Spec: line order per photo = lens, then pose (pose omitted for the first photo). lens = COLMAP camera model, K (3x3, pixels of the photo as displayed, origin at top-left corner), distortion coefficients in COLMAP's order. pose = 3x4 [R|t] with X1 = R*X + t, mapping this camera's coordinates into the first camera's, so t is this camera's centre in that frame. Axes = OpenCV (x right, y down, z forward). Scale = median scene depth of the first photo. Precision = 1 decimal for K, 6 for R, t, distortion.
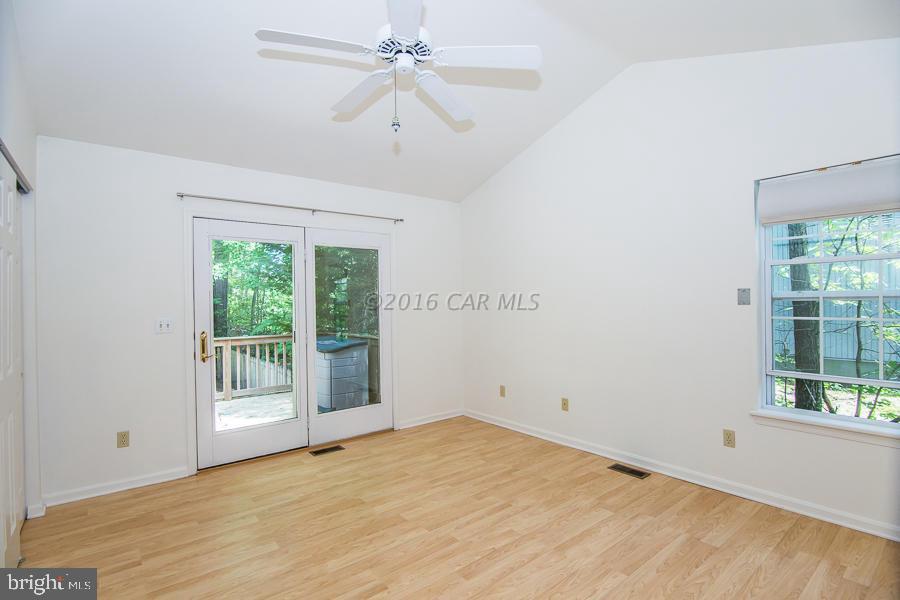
lens RADIAL K [[438.2, 0, 450.0], [0, 438.2, 299.8], [0, 0, 1]] dist [-0.021307, 0.001461]
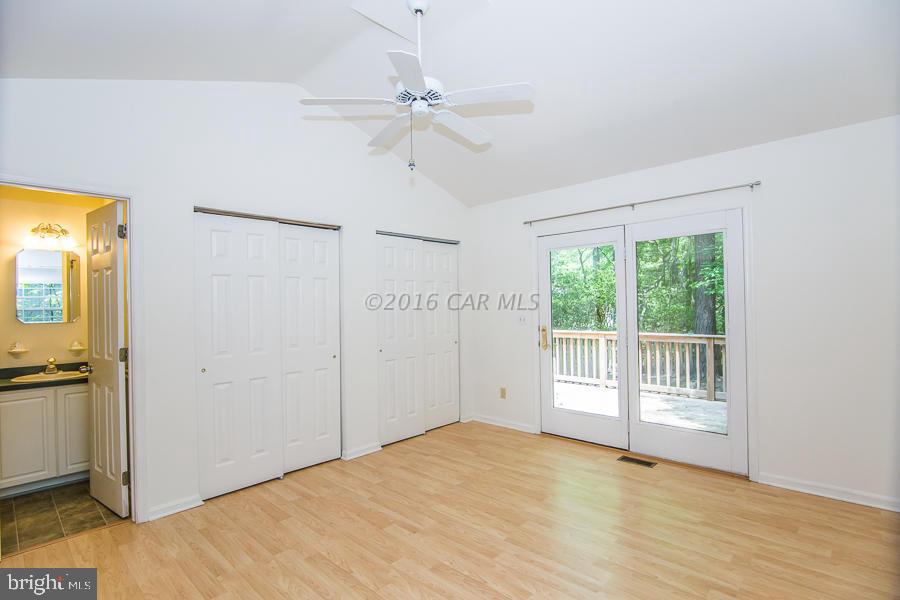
lens RADIAL K [[438.2, 0, 450.3], [0, 438.2, 300.8], [0, 0, 1]] dist [-0.021307, 0.001461]
pose [[0.142253, 0.005375, -0.989816, 0.638260], [0.018262, 0.999801, 0.008053, -0.013422], [0.989662, -0.019222, 0.142127, 0.529501]]
